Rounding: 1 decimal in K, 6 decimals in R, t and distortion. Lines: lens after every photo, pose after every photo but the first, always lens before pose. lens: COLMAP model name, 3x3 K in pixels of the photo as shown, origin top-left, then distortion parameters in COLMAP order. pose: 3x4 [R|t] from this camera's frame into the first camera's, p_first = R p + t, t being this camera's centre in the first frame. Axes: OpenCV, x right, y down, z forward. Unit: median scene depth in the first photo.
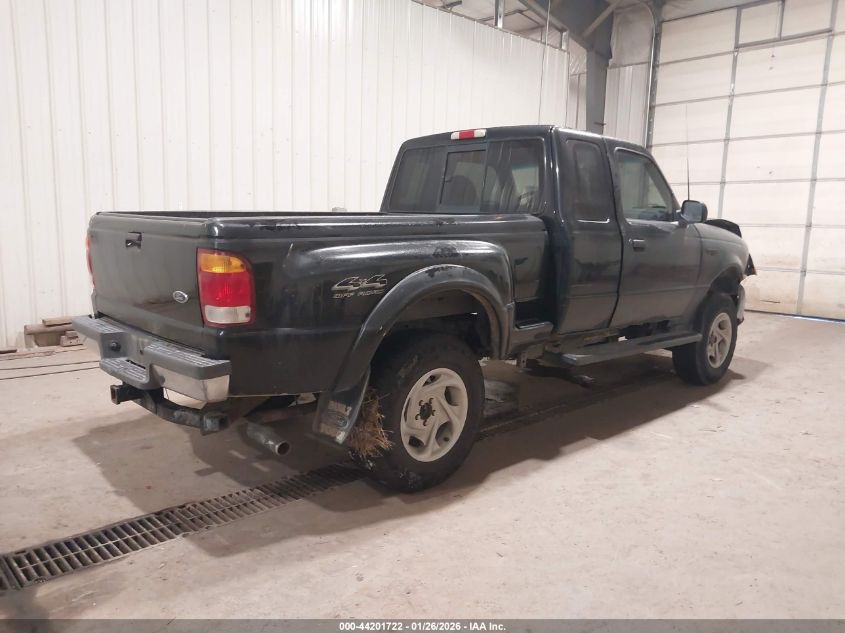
lens RADIAL K [[651.2, 0, 422.5], [0, 651.2, 316.5], [0, 0, 1]] dist [0.007253, -0.041773]
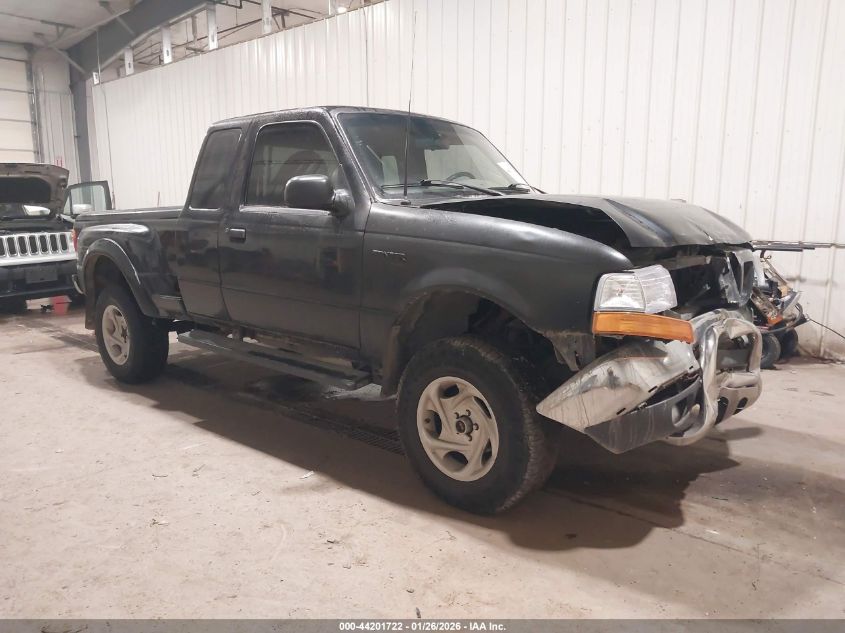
lens RADIAL K [[651.2, 0, 422.5], [0, 651.2, 316.5], [0, 0, 1]] dist [0.007253, -0.041773]
pose [[0.104112, 0.135390, -0.985307, 1.307563], [-0.152509, 0.981147, 0.118703, -0.151208], [0.982803, 0.137910, 0.122797, 1.221665]]
